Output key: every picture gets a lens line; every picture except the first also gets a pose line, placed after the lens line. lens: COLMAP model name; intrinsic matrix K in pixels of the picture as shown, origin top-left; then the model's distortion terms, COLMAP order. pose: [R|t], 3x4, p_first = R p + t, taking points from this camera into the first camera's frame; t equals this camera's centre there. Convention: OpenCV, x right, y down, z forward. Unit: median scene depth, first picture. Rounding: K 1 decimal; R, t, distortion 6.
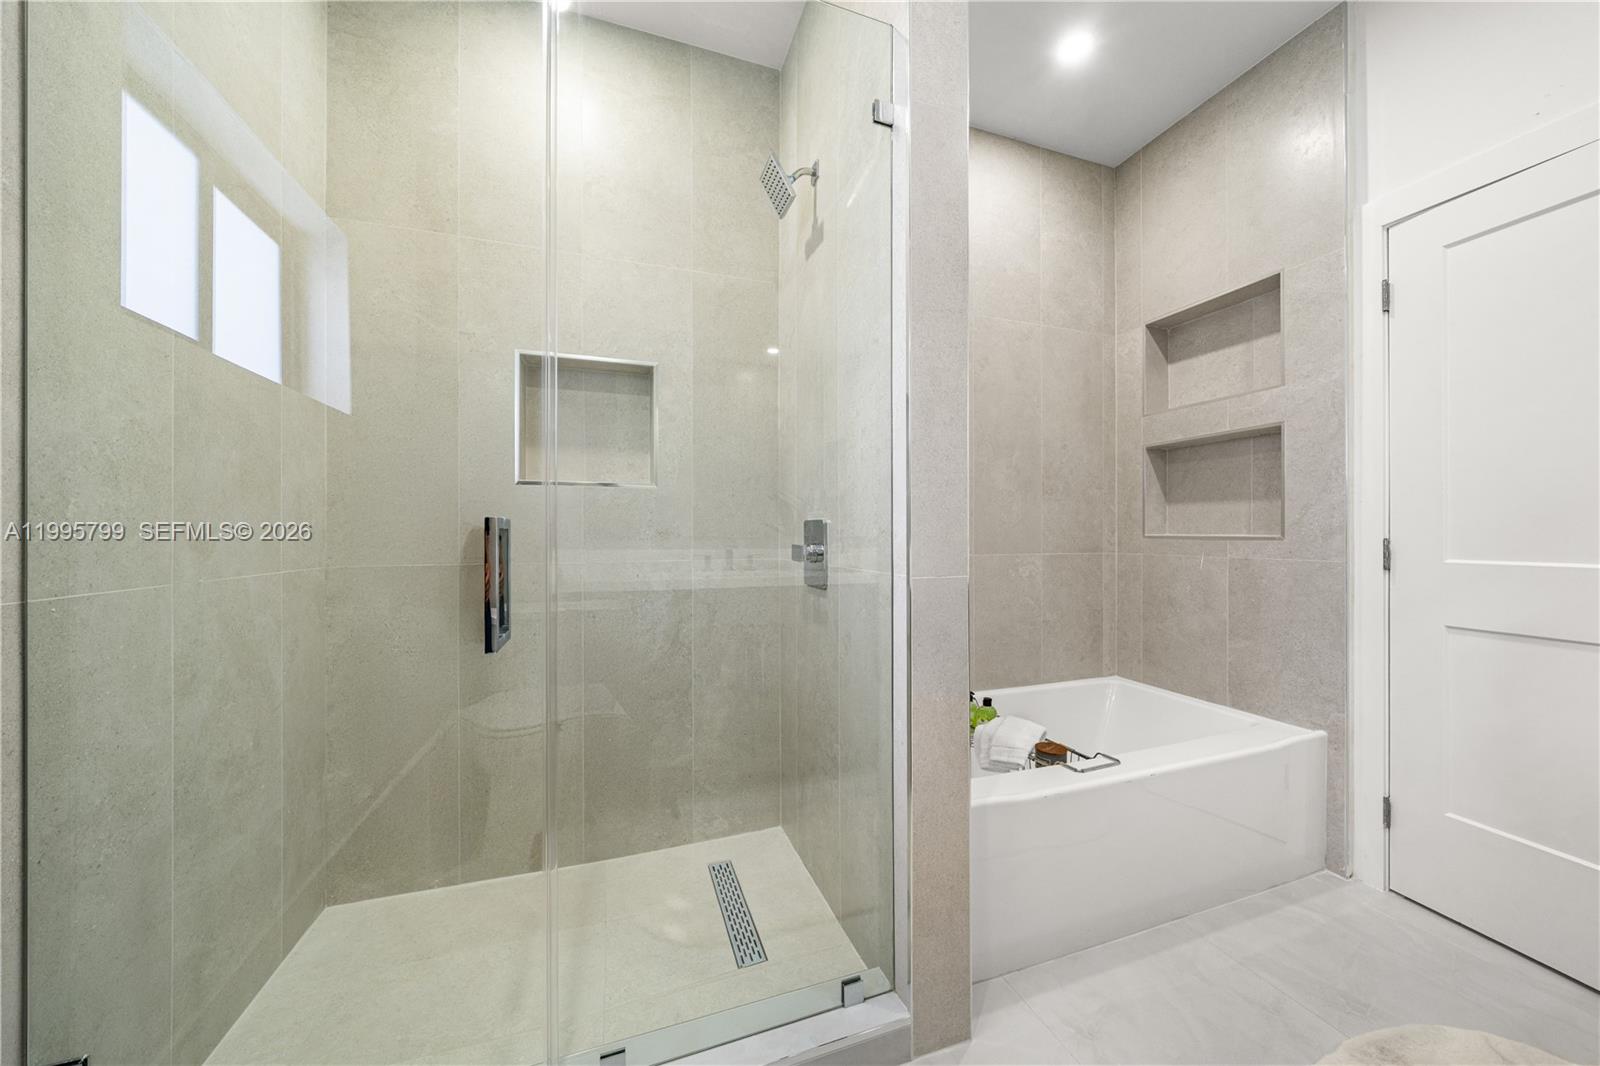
lens RADIAL K [[545.6, 0, 792.7], [0, 545.6, 530.5], [0, 0, 1]] dist [-0.003187, 0.000051]
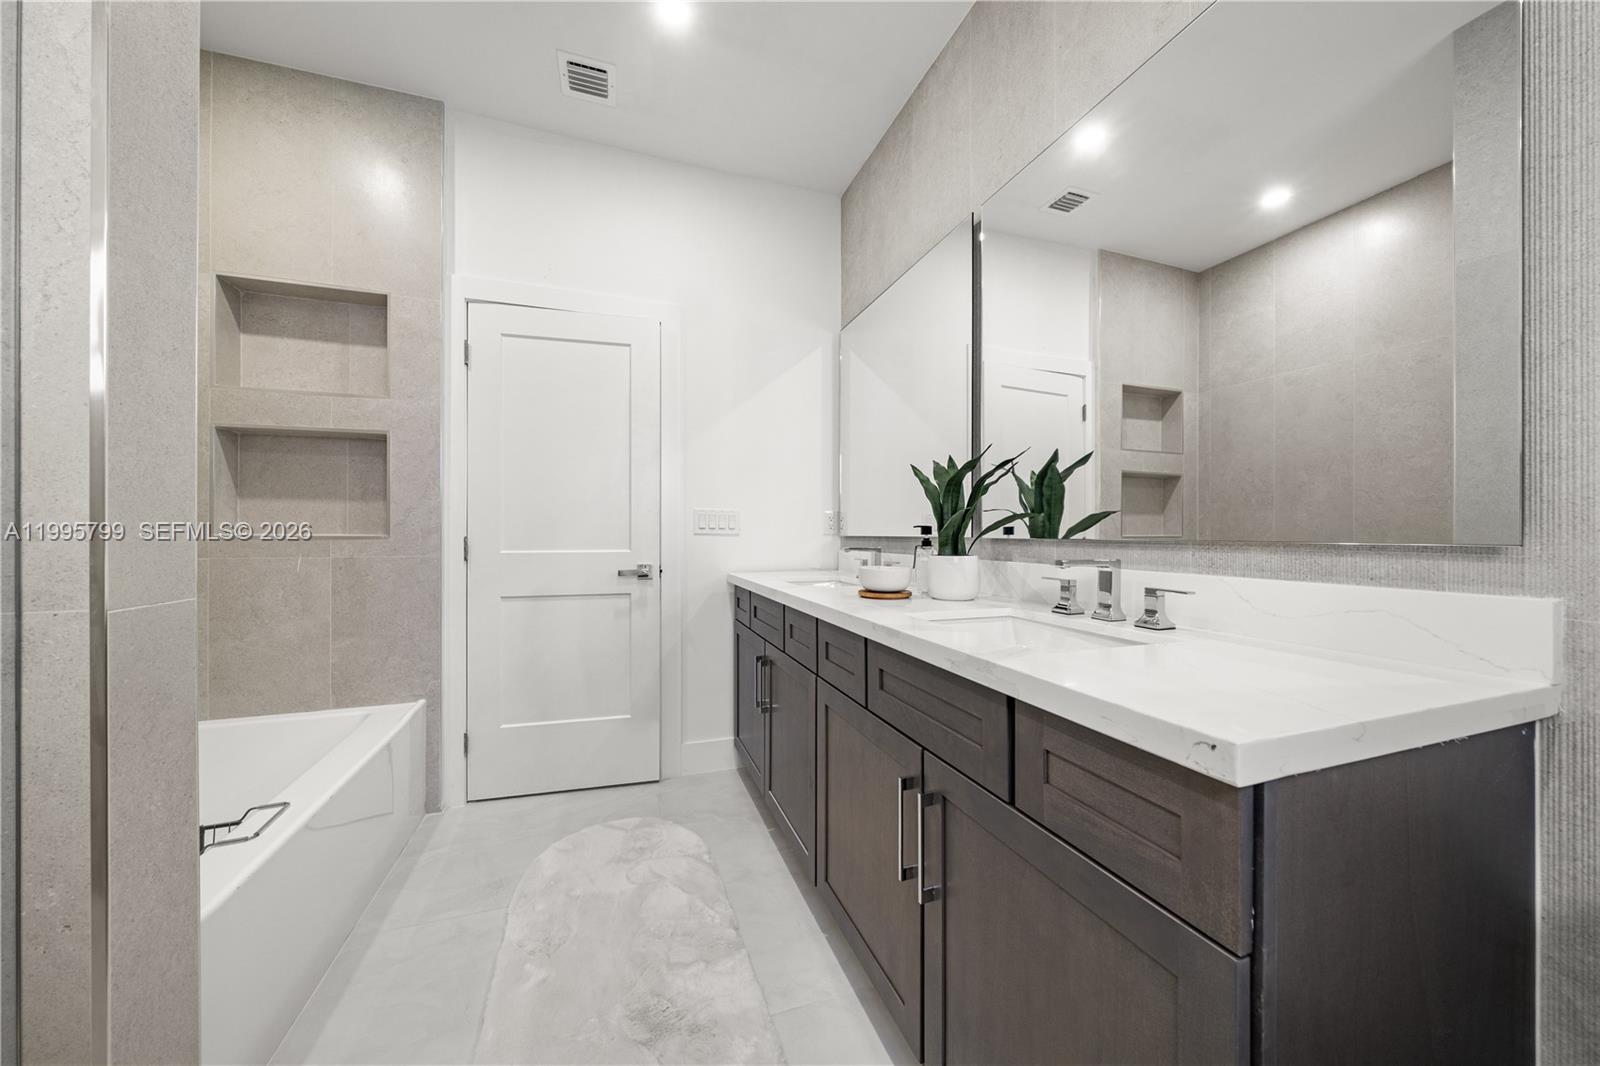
lens RADIAL K [[545.6, 0, 799.9], [0, 545.6, 531.1], [0, 0, 1]] dist [-0.003187, 0.000051]
pose [[-0.009011, 0.002737, 0.999956, -0.201067], [-0.004405, 0.999986, -0.002777, 0.001294], [-0.999950, -0.004430, -0.008999, 0.173061]]
